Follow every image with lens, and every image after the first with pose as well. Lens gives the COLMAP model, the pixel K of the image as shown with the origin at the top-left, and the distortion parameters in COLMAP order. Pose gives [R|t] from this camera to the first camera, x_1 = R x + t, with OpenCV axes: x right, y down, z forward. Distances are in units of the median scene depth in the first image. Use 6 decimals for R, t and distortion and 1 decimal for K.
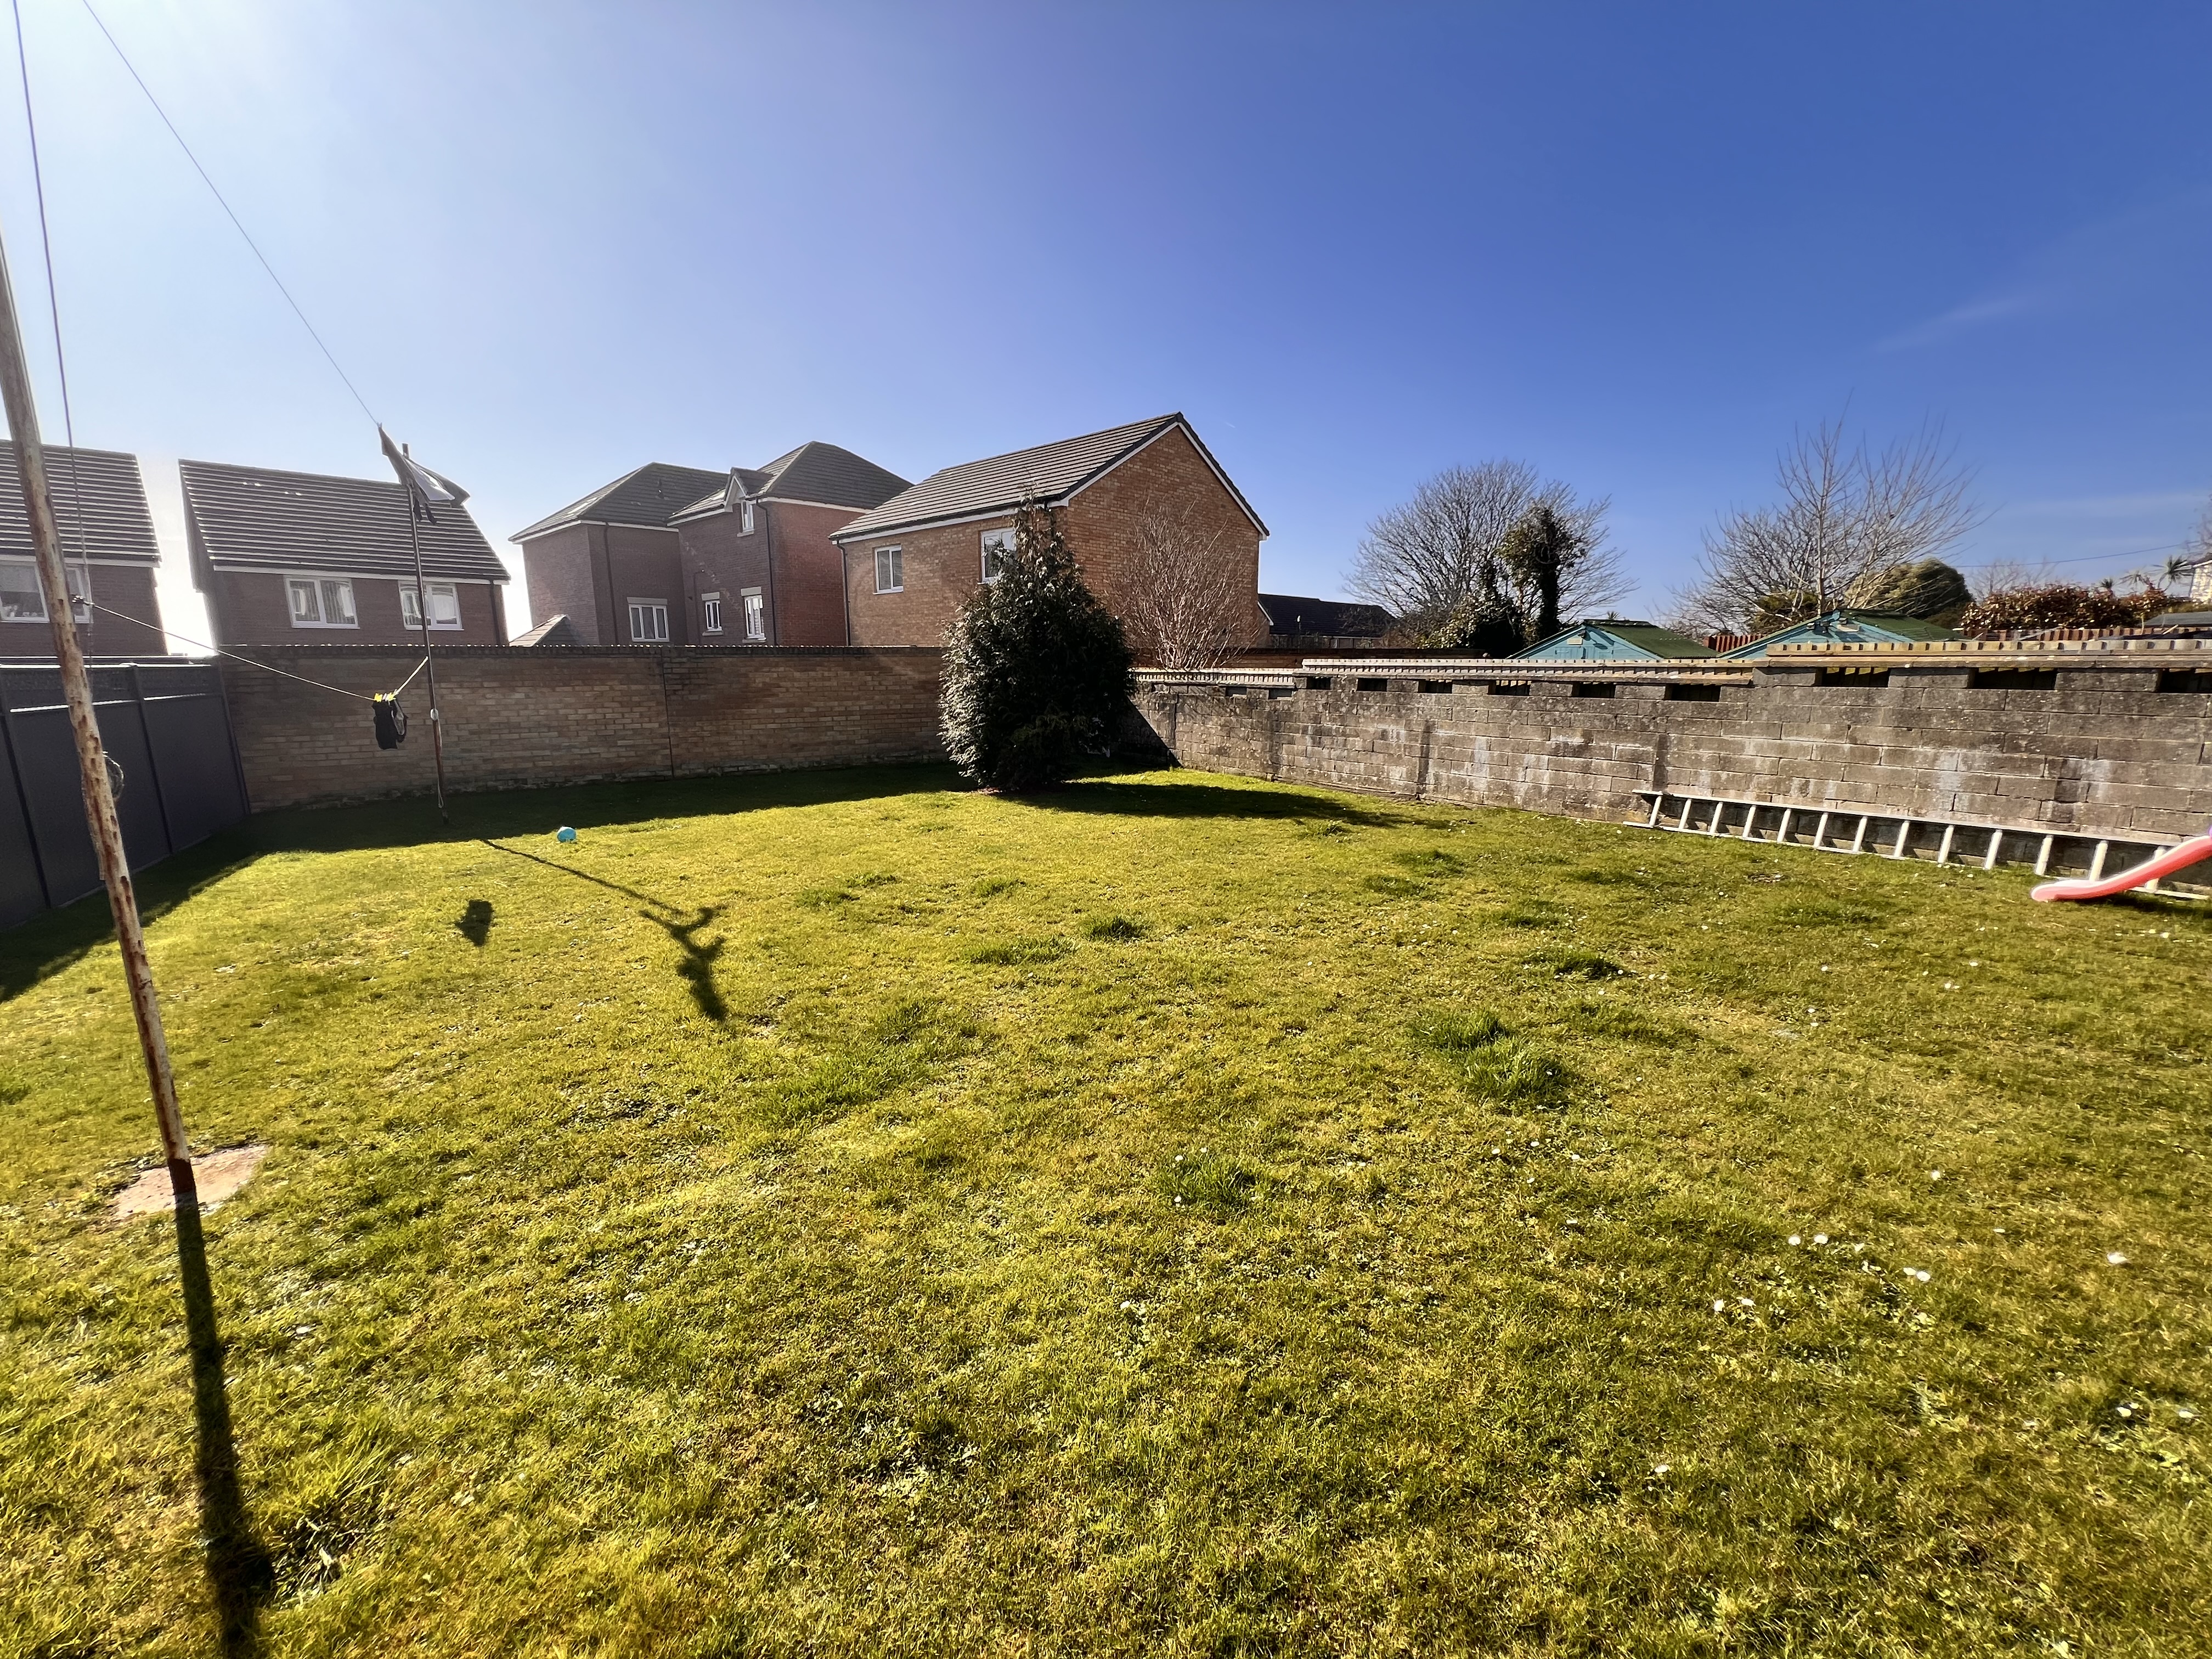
lens RADIAL K [[883.9, 0, 1098.8], [0, 883.9, 833.0], [0, 0, 1]] dist [-0.002078, -0.000168]
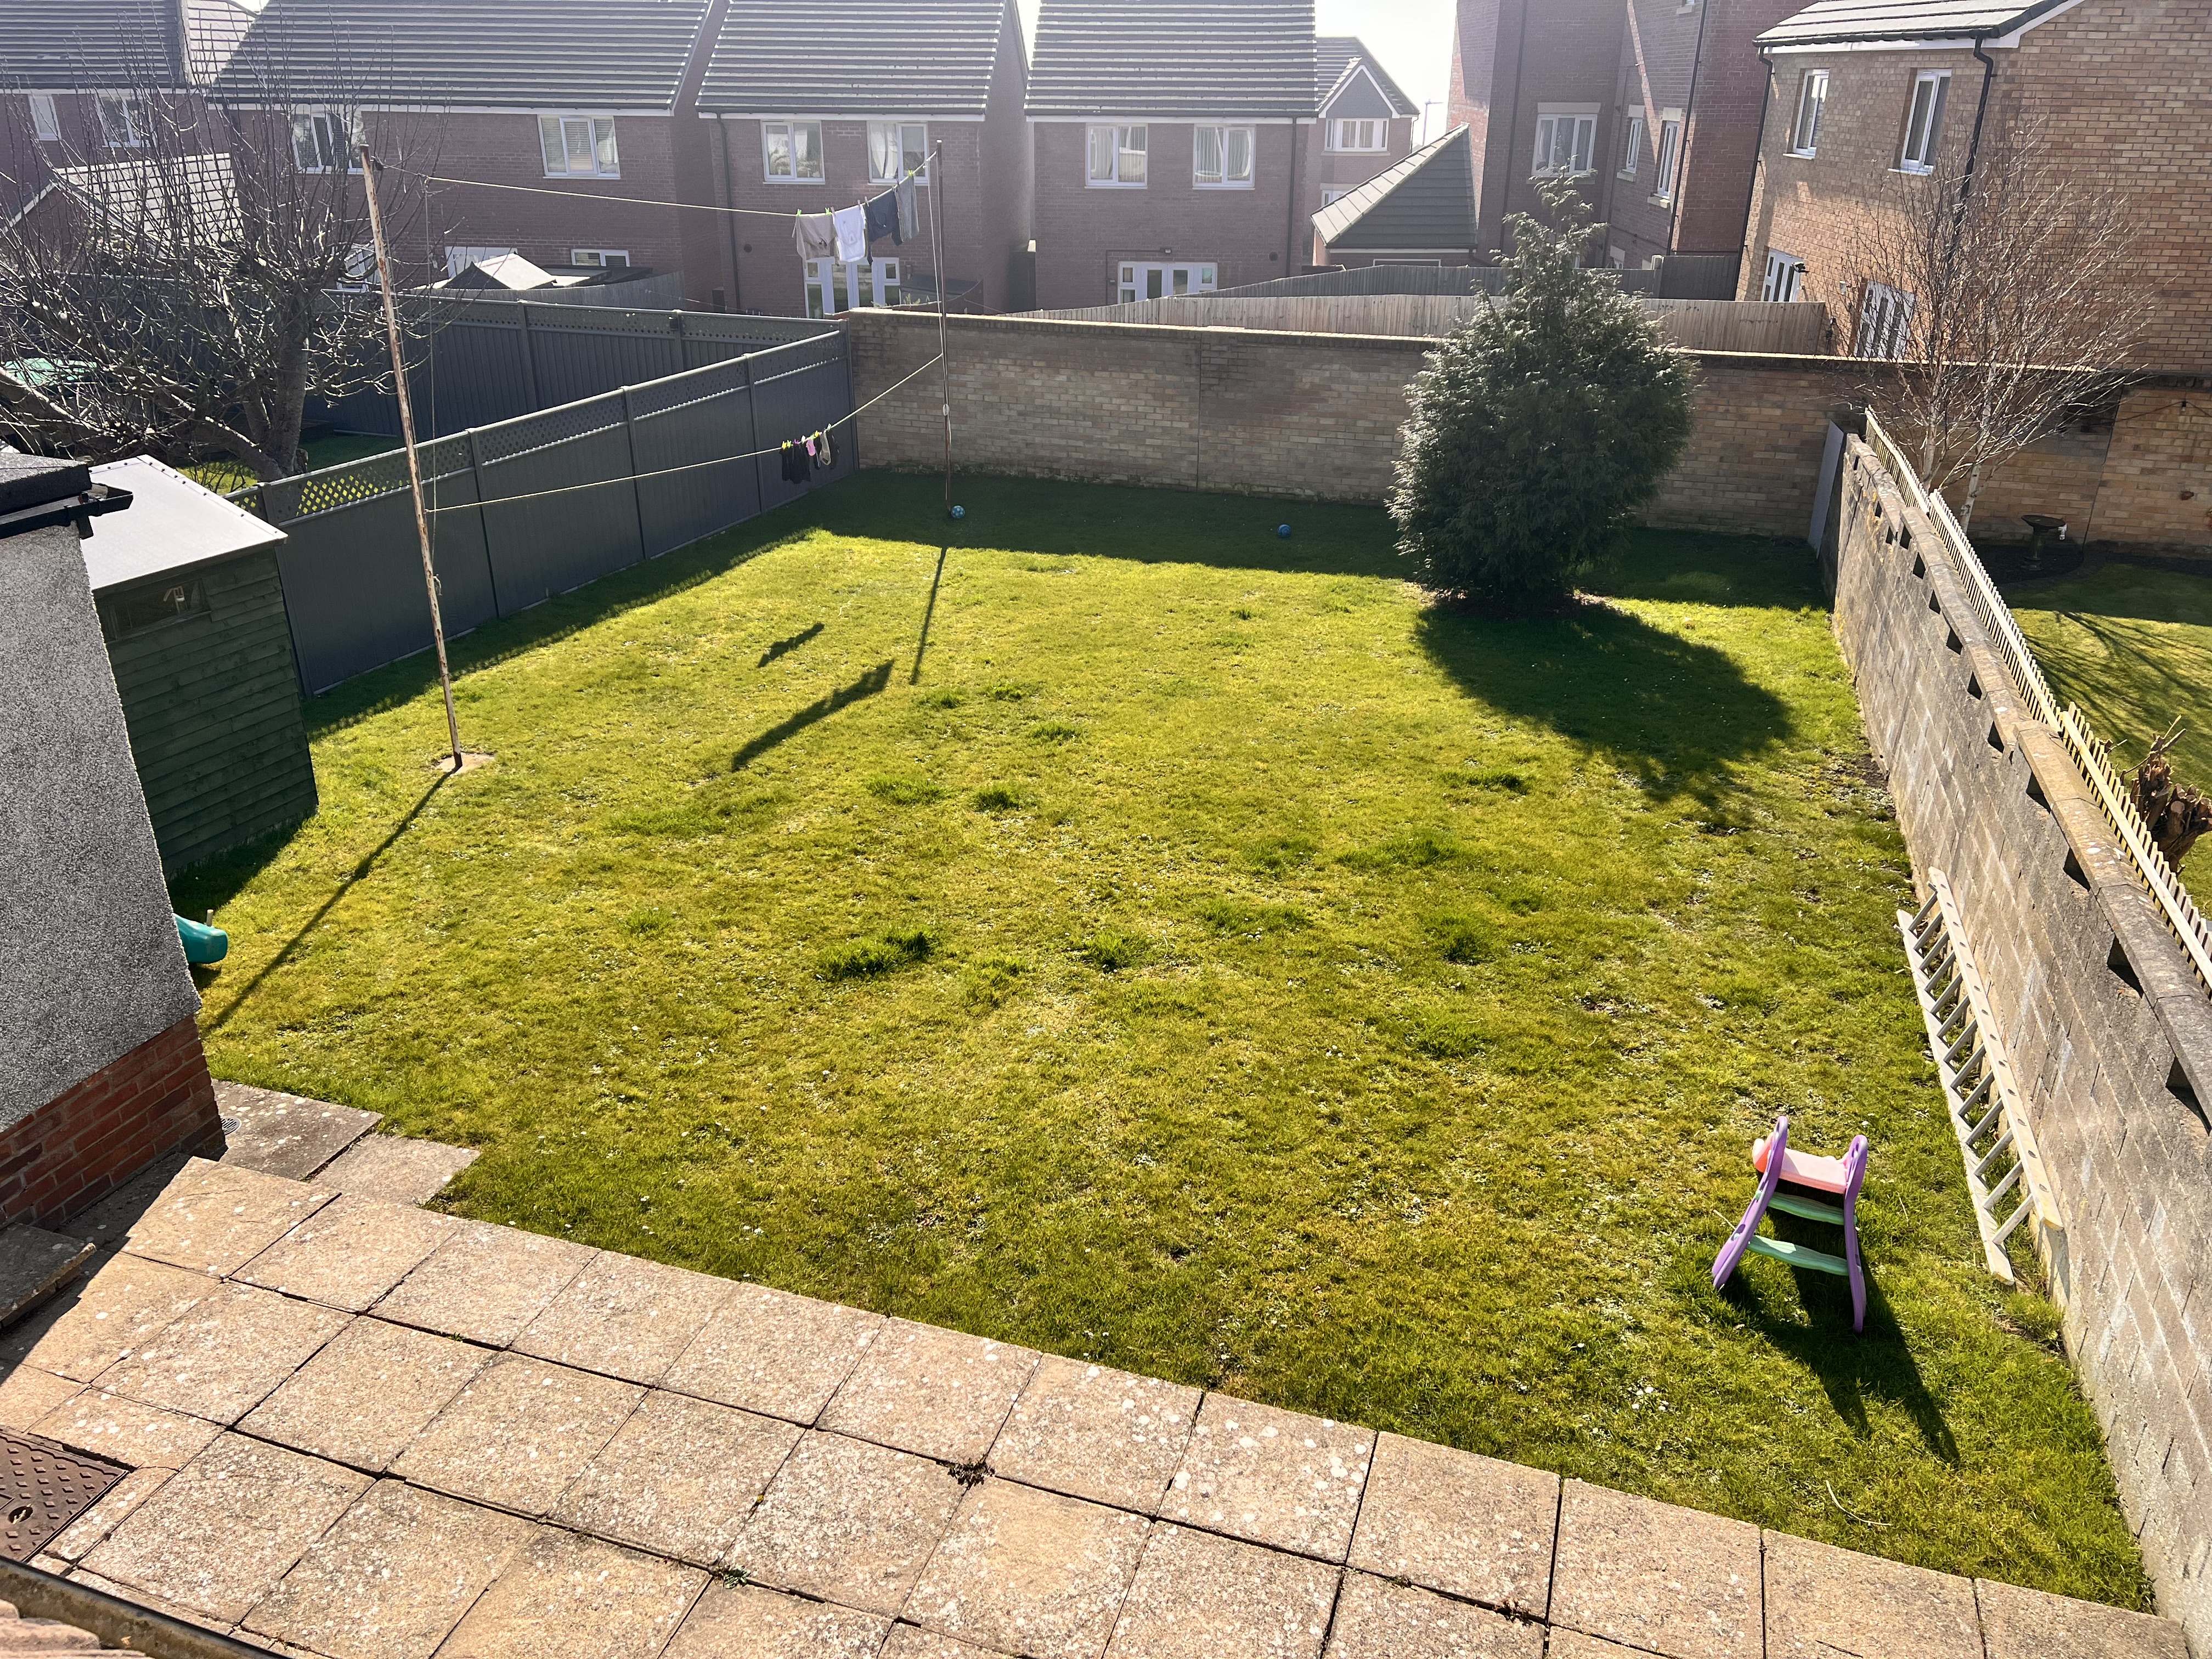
lens RADIAL K [[1647.5, 0, 1116.4], [0, 1647.5, 829.4], [0, 0, 1]] dist [0.068356, -0.075120]
pose [[0.642562, 0.324689, -0.694040, 1.223757], [-0.155980, 0.942243, 0.296393, -0.388321], [0.750190, -0.082194, 0.656094, -0.218740]]
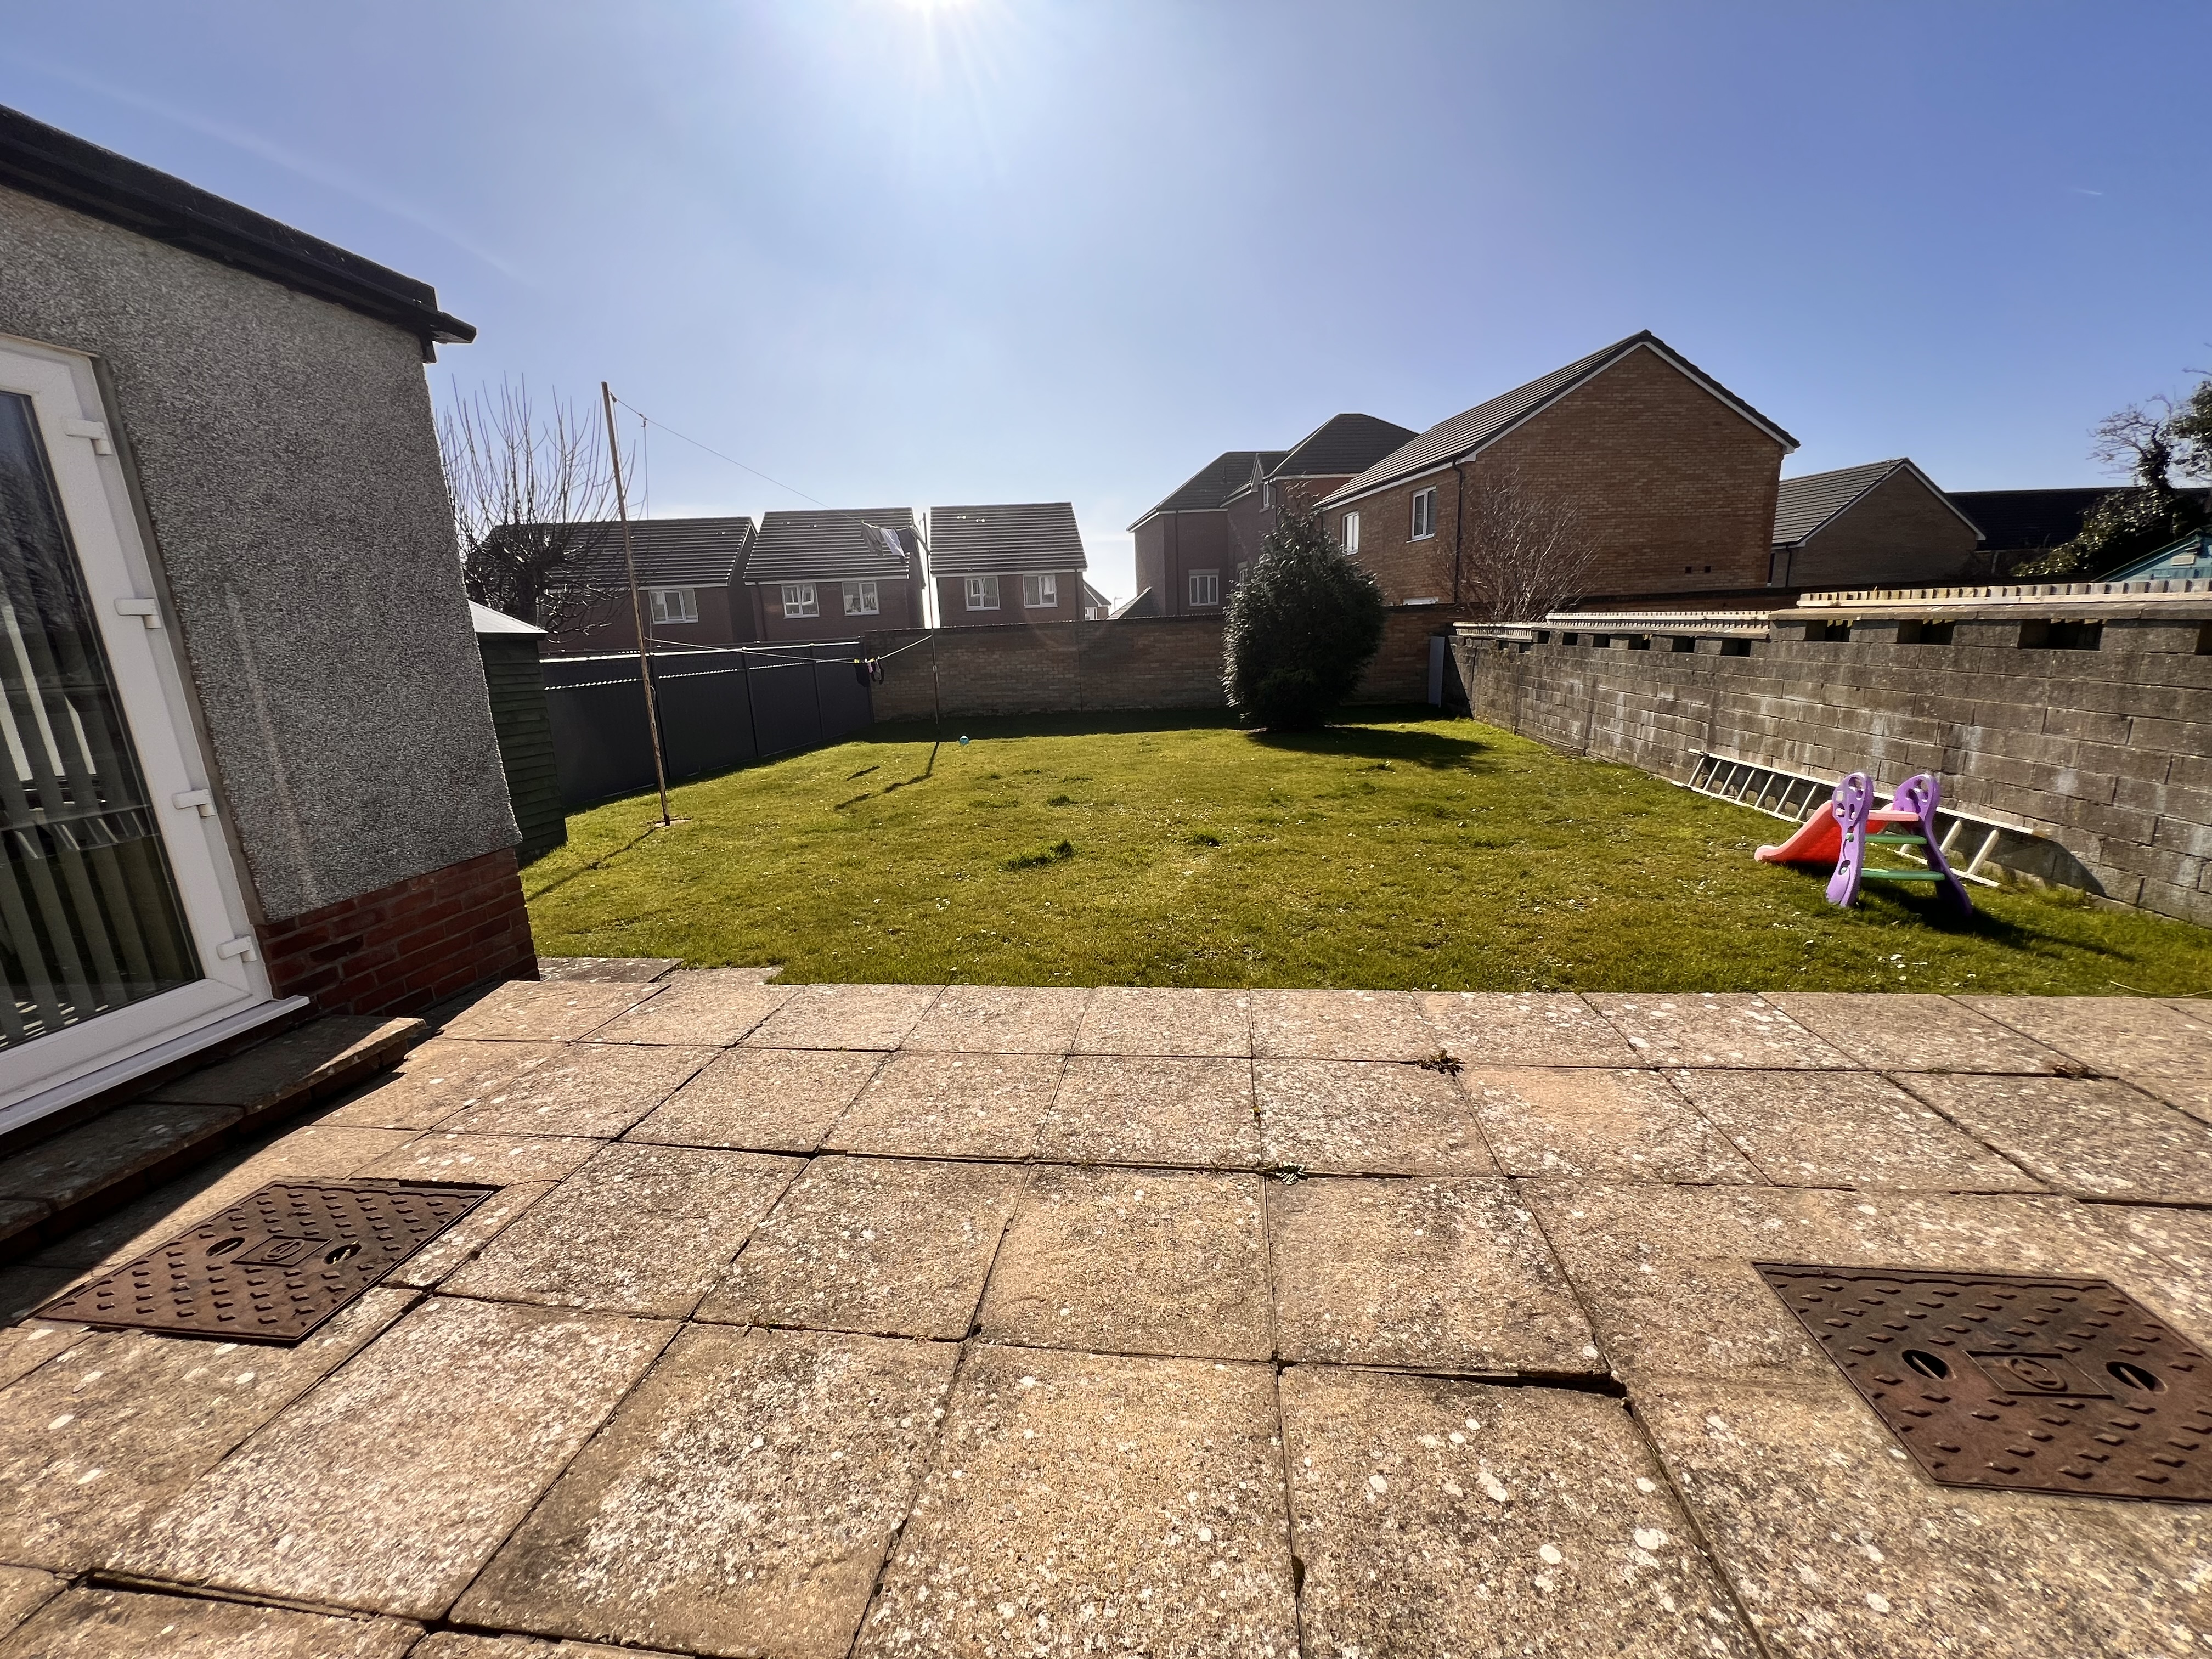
lens RADIAL K [[882.7, 0, 1099.6], [0, 882.7, 832.0], [0, 0, 1]] dist [-0.002390, -0.000045]
pose [[0.771236, 0.115767, -0.625934, 0.851601], [-0.081011, 0.993178, 0.083873, 0.015263], [0.631373, -0.013978, 0.775353, -0.188159]]
